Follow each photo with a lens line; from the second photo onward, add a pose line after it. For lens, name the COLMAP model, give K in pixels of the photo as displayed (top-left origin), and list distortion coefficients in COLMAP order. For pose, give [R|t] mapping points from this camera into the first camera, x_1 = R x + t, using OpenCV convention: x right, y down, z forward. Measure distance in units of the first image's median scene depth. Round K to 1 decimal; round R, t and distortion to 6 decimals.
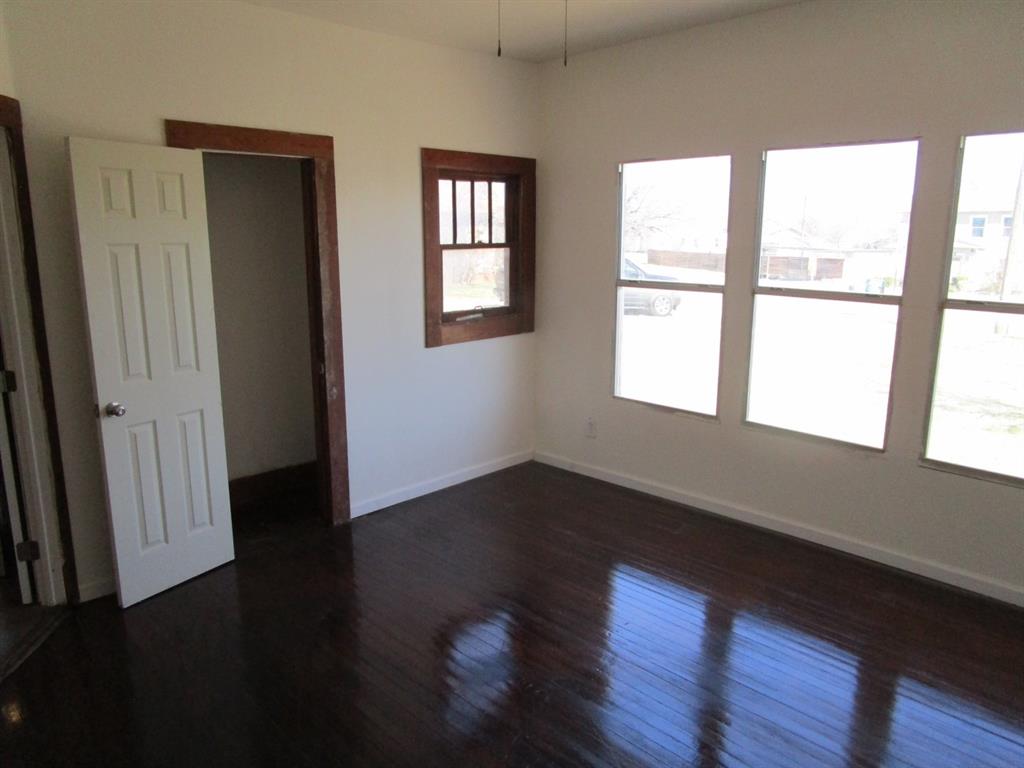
lens RADIAL K [[728.3, 0, 510.6], [0, 728.3, 383.6], [0, 0, 1]] dist [-0.021838, 0.001189]
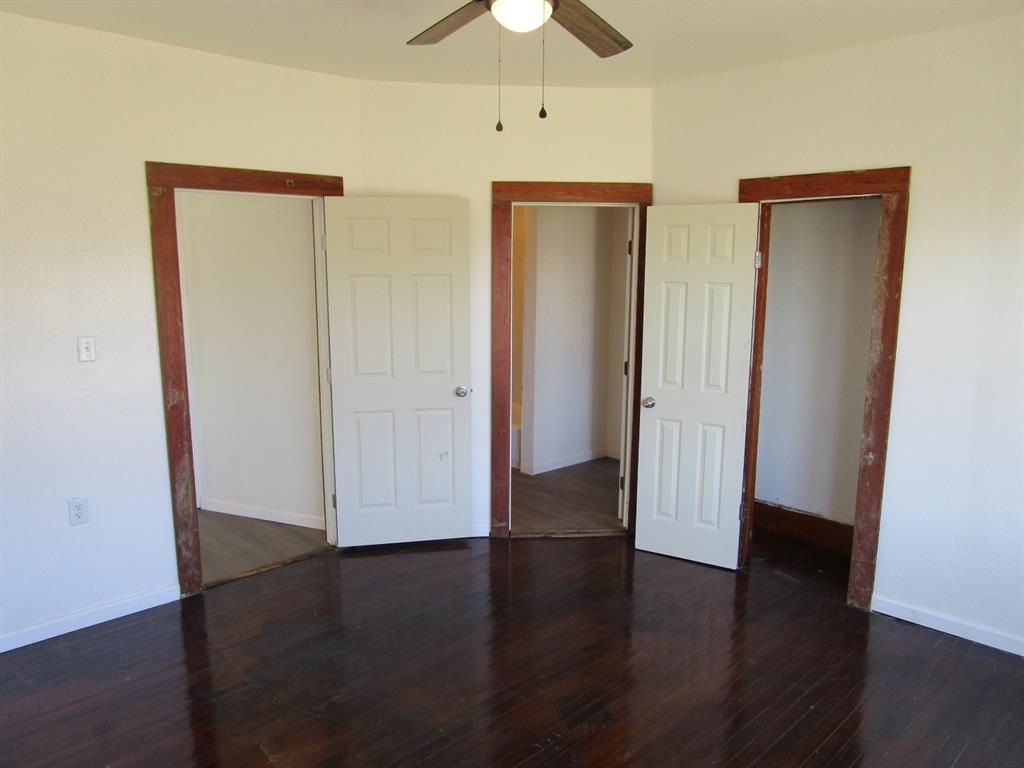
lens RADIAL K [[728.3, 0, 511.7], [0, 728.3, 379.8], [0, 0, 1]] dist [-0.021838, 0.001189]
pose [[-0.010510, 0.158552, -0.987295, 0.653266], [-0.209172, 0.965157, 0.157224, -0.134804], [0.977822, 0.208167, 0.023021, 0.580953]]
